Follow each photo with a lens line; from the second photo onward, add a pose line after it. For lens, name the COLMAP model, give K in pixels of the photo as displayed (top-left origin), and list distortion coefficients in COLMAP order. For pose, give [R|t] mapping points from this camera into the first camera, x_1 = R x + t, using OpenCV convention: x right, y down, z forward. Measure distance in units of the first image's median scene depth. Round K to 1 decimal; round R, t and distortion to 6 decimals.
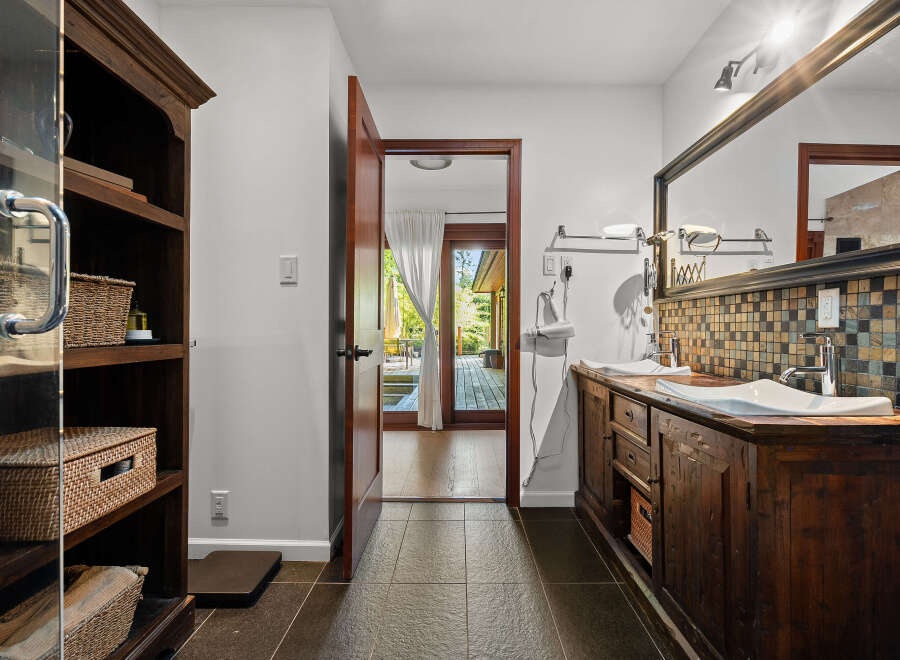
lens RADIAL K [[442.4, 0, 450.0], [0, 442.4, 330.0], [0, 0, 1]] dist [-0.016273, 0.000170]
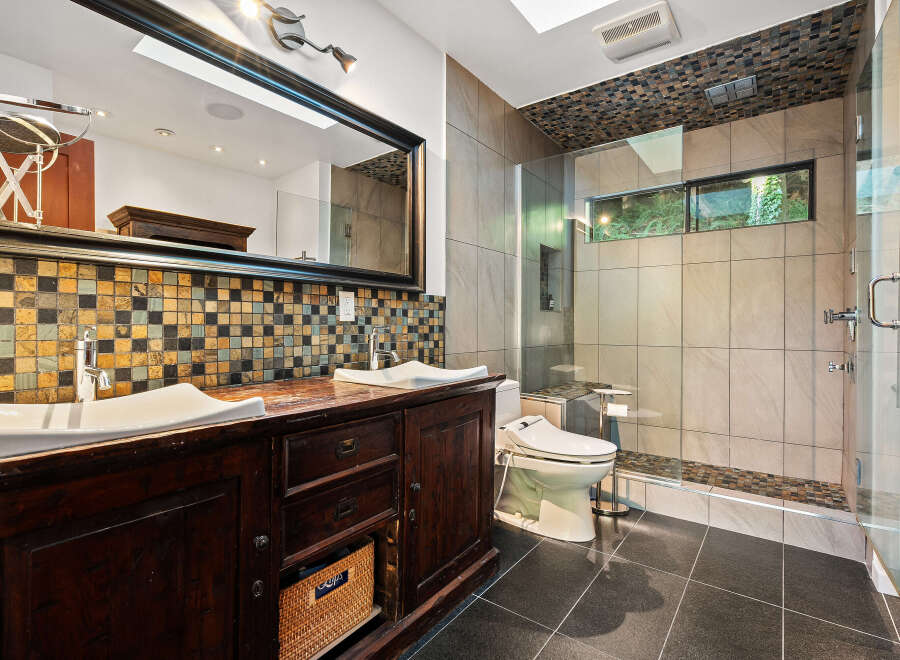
lens RADIAL K [[442.4, 0, 450.0], [0, 442.4, 330.0], [0, 0, 1]] dist [-0.016273, 0.000170]
pose [[-0.809422, -0.003616, 0.587216, -0.133948], [0.003536, 0.999933, 0.011032, 0.006188], [-0.587216, 0.011005, -0.809355, 1.635446]]
